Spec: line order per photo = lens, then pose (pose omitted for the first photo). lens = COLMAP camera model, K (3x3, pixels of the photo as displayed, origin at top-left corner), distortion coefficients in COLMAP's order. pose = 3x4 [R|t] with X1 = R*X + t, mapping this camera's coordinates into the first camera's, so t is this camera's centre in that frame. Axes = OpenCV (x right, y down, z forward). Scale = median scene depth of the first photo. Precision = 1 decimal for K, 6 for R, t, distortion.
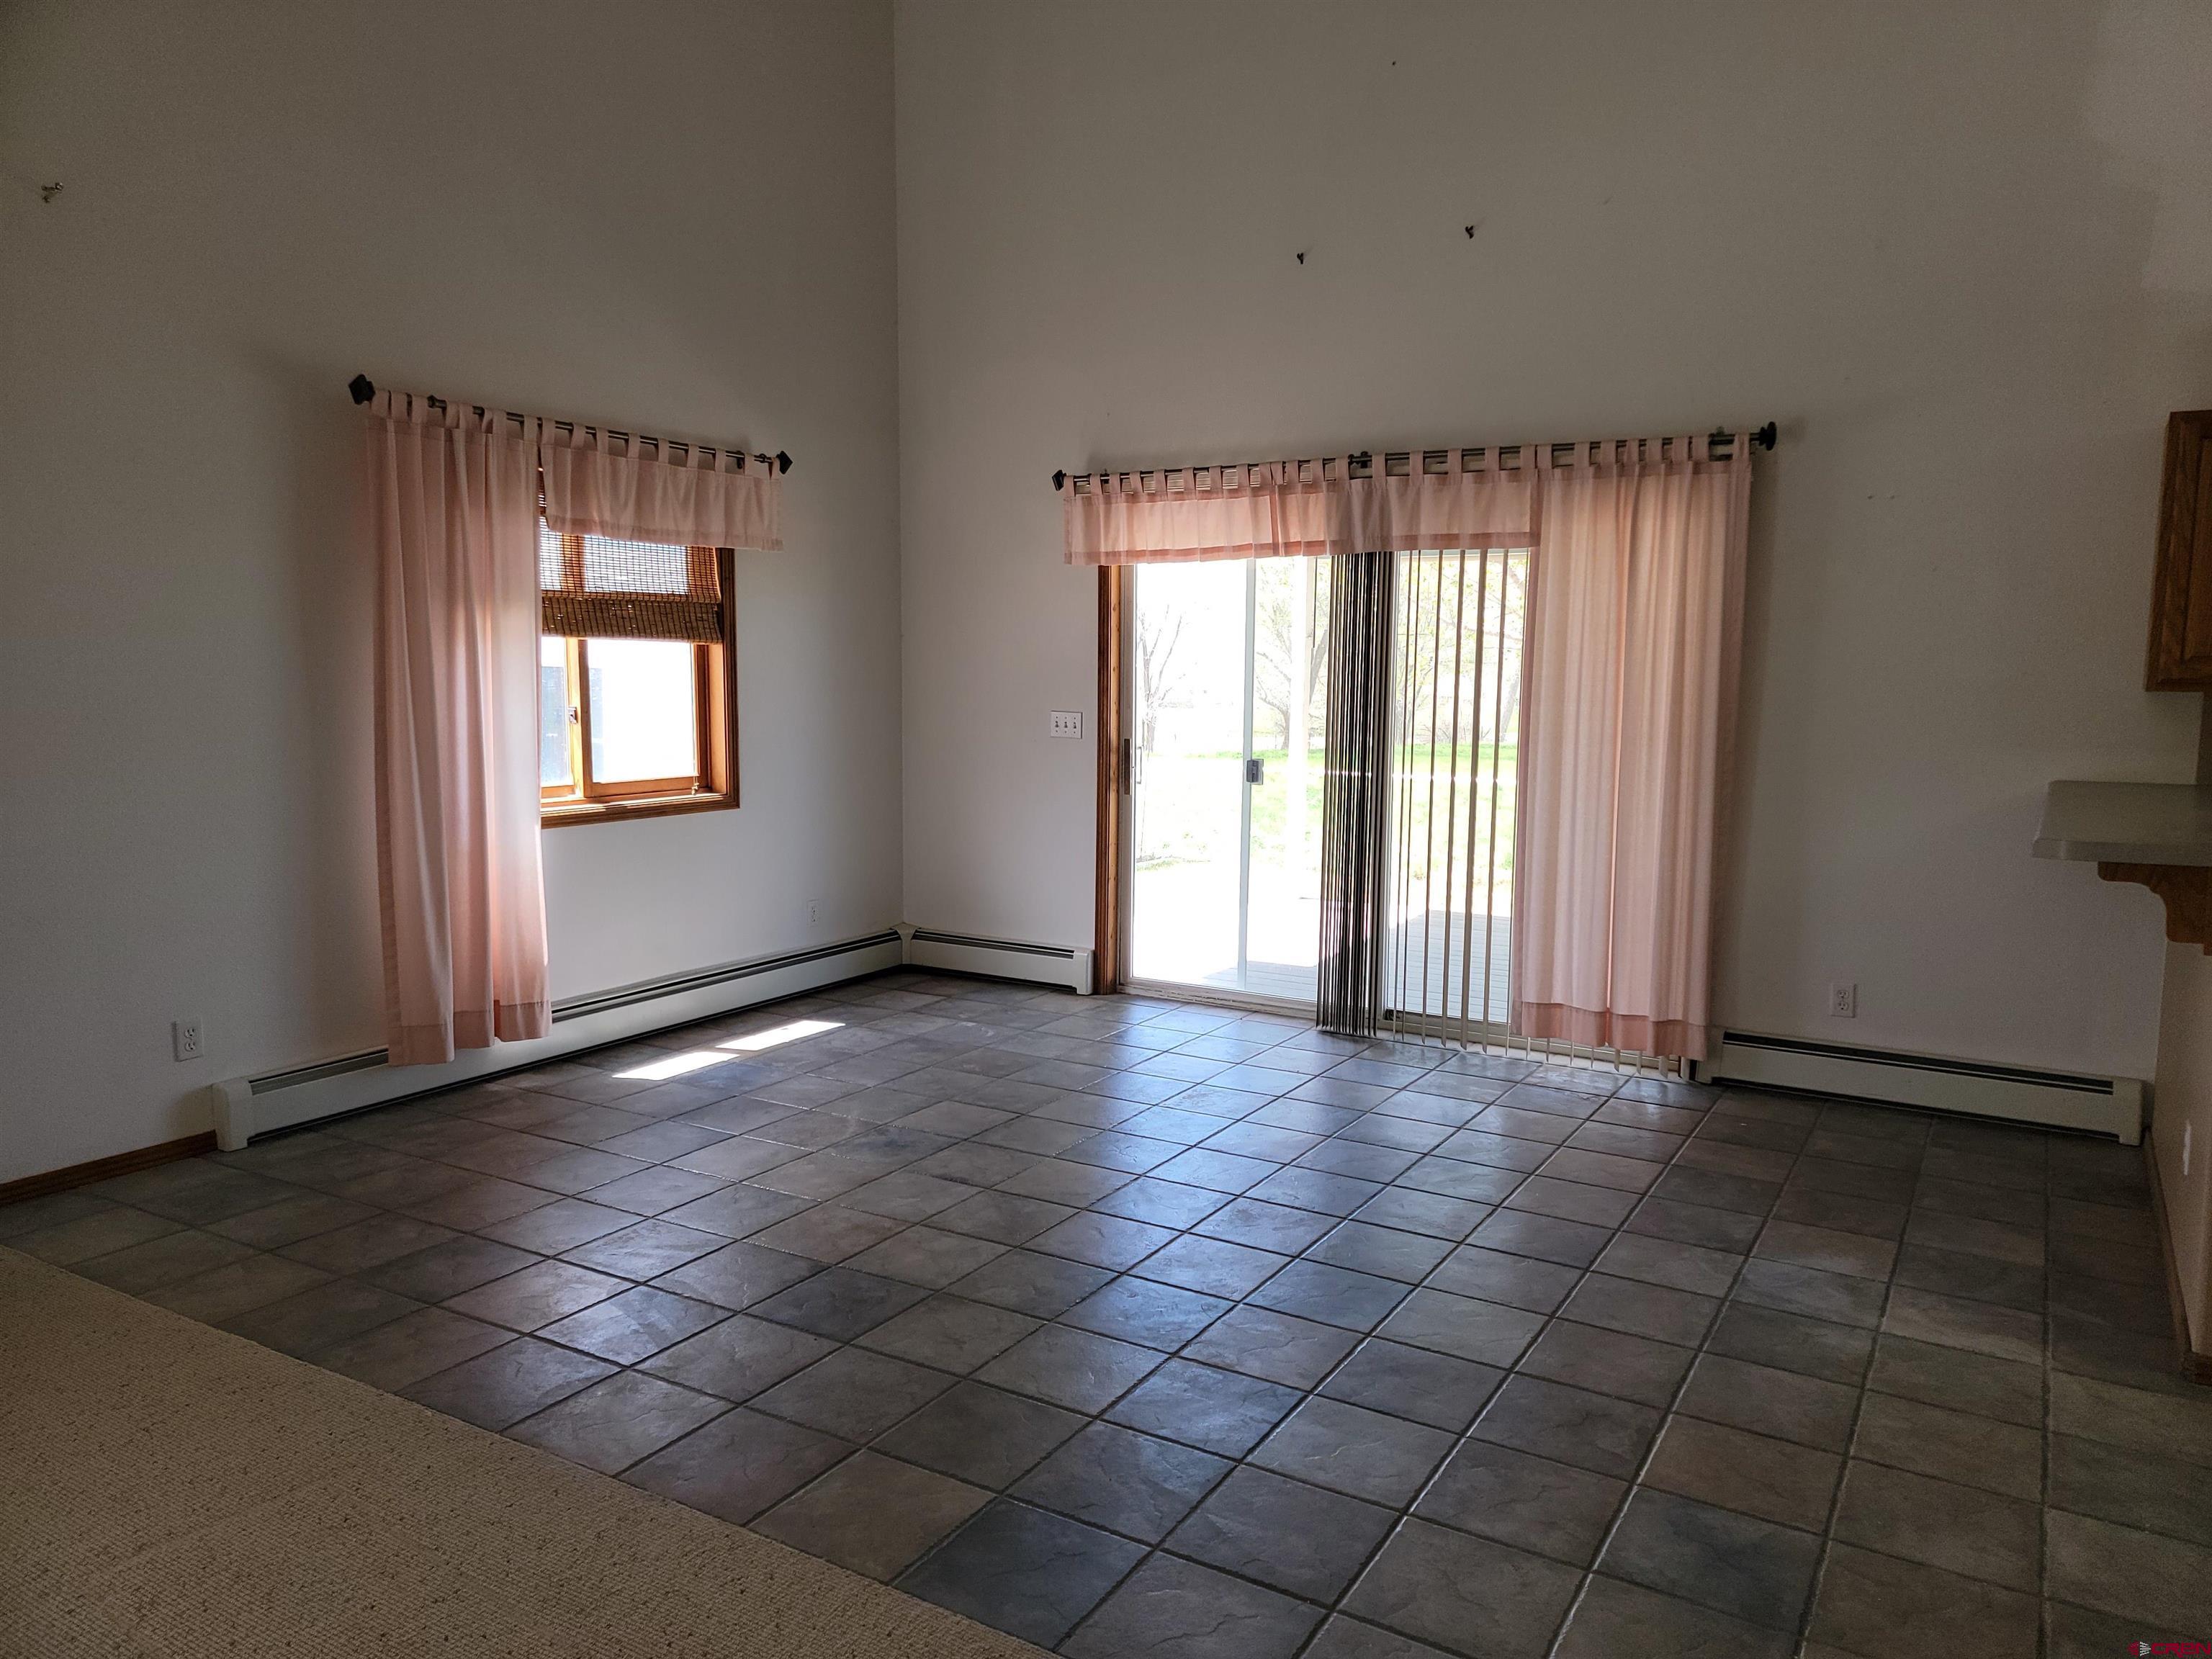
lens RADIAL K [[1546.2, 0, 1106.0], [0, 1546.2, 829.5], [0, 0, 1]] dist [0.005156, 0.001373]
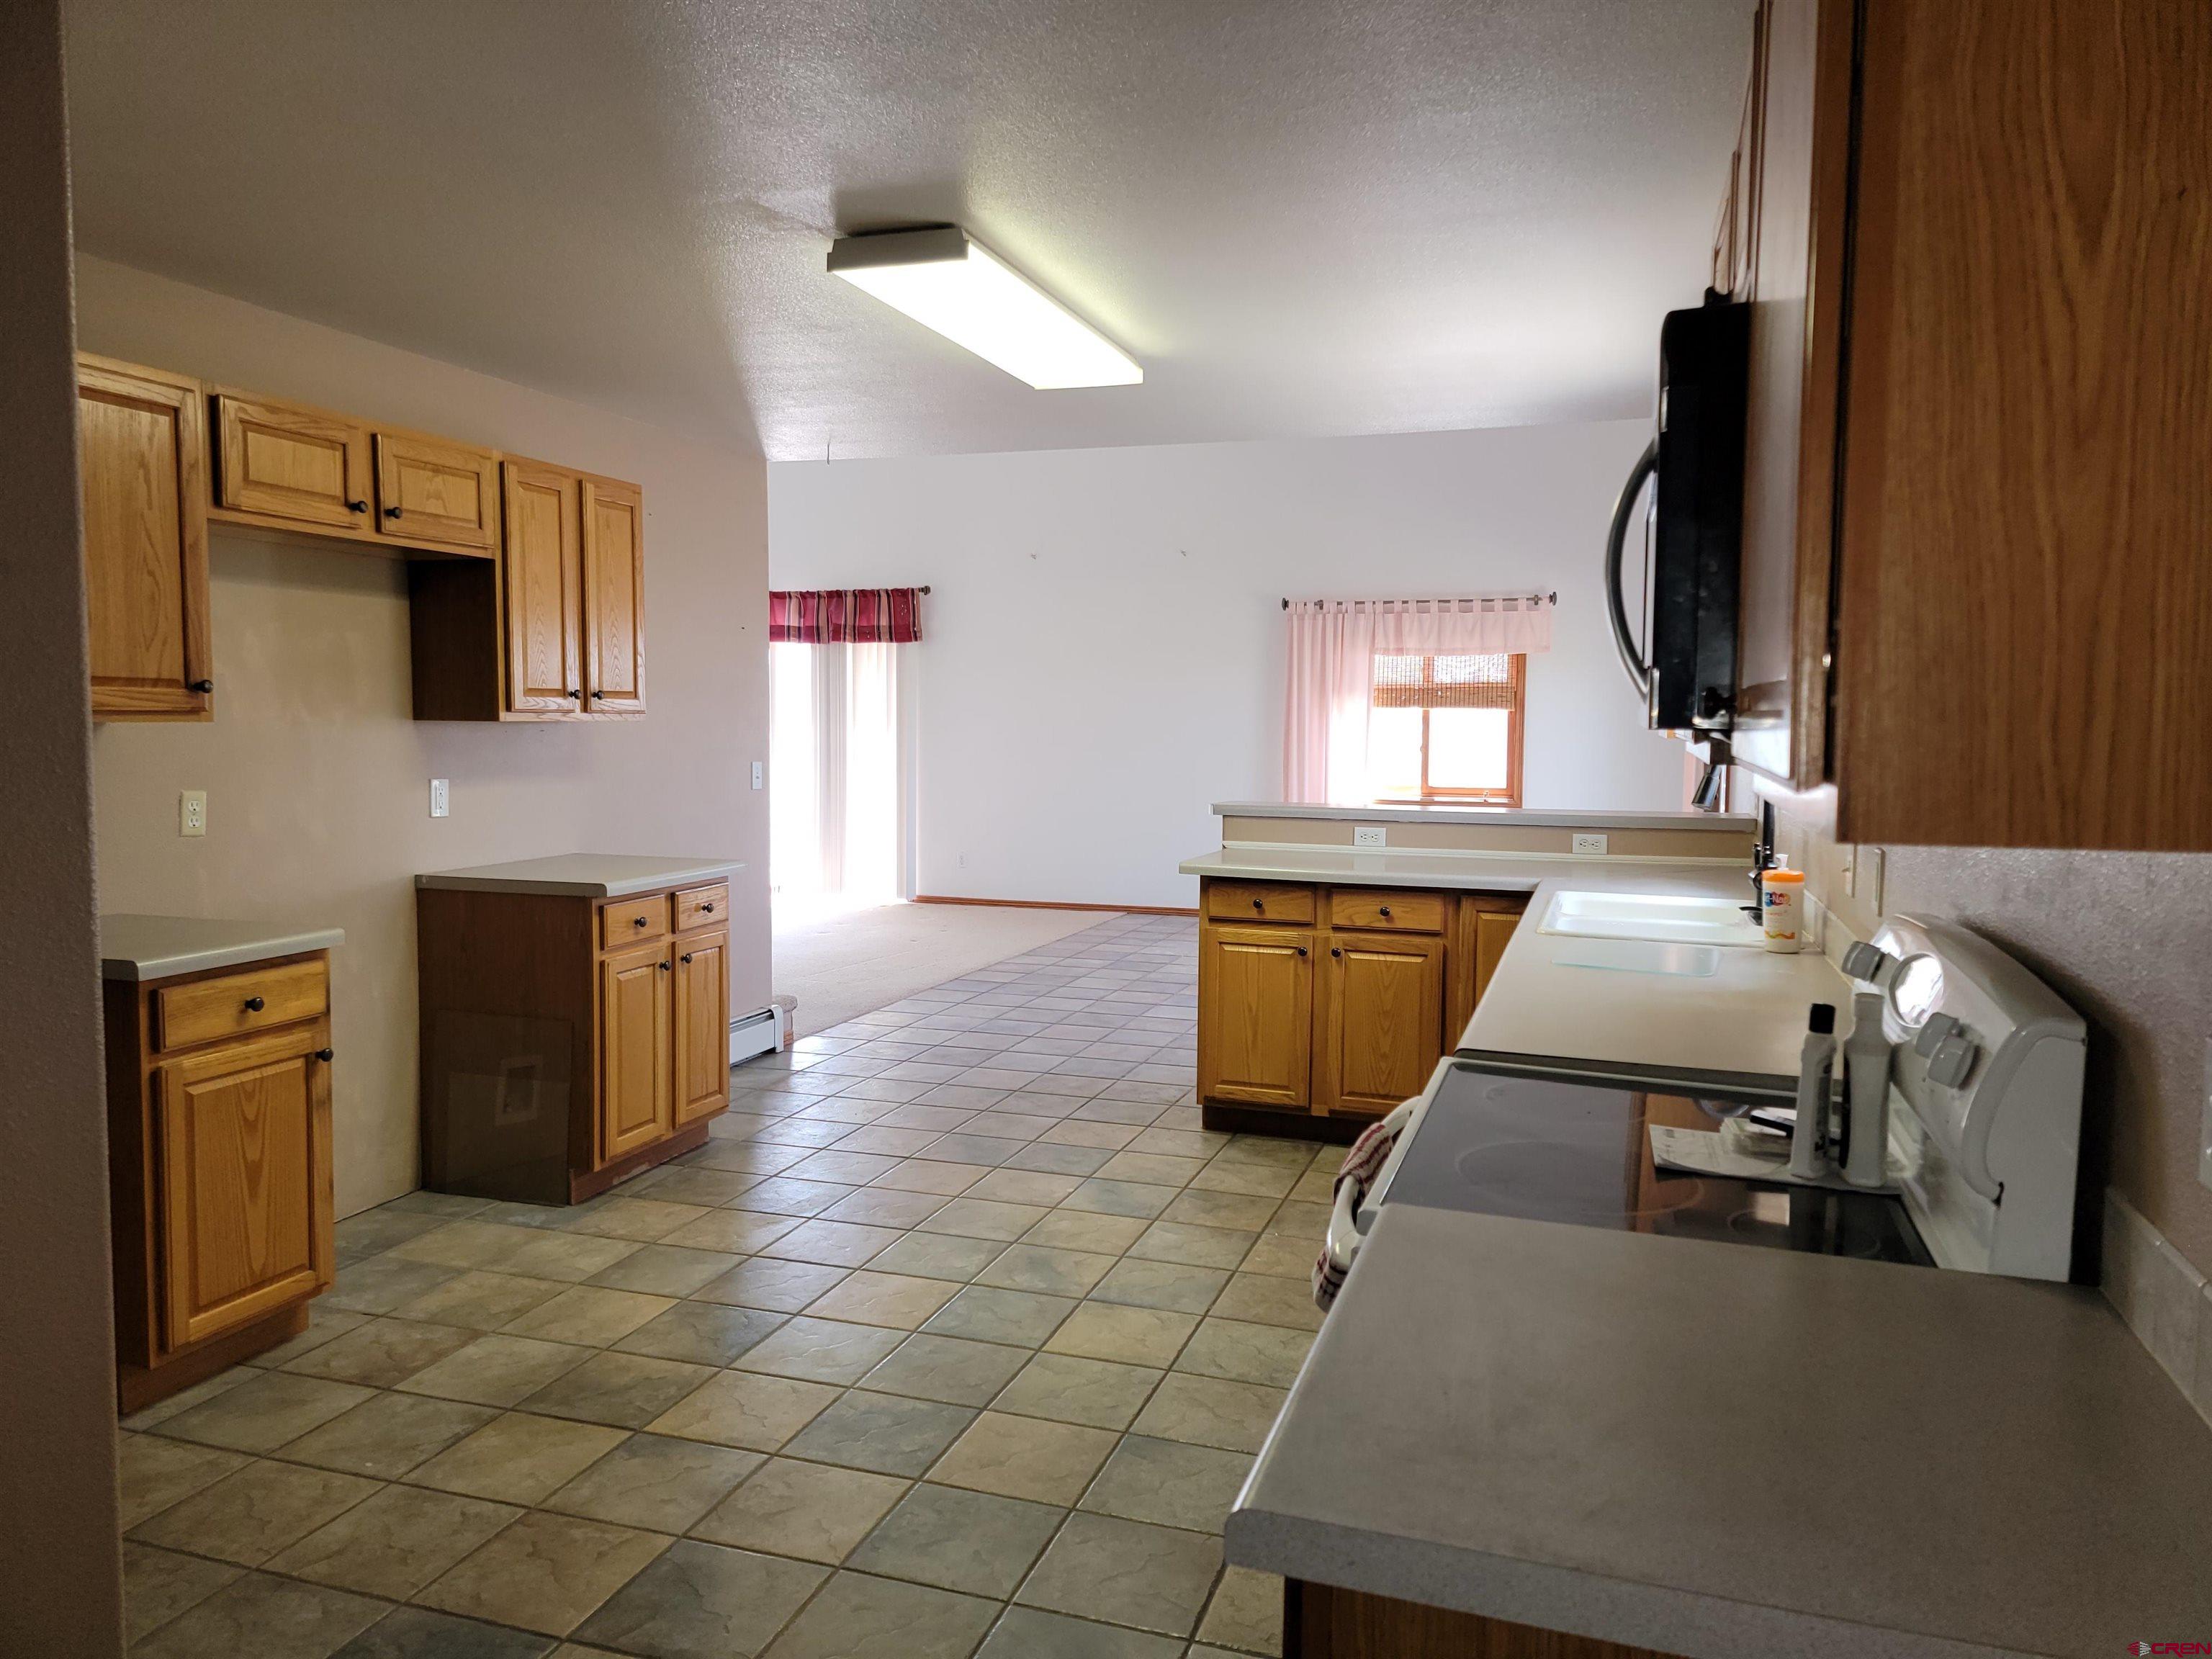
lens RADIAL K [[1546.2, 0, 1106.0], [0, 1546.2, 829.5], [0, 0, 1]] dist [0.005156, 0.001373]
pose [[0.202811, 0.035204, -0.978585, 1.439107], [-0.113545, 0.993458, 0.012206, 0.044055], [0.972613, 0.108638, 0.205481, 0.251068]]
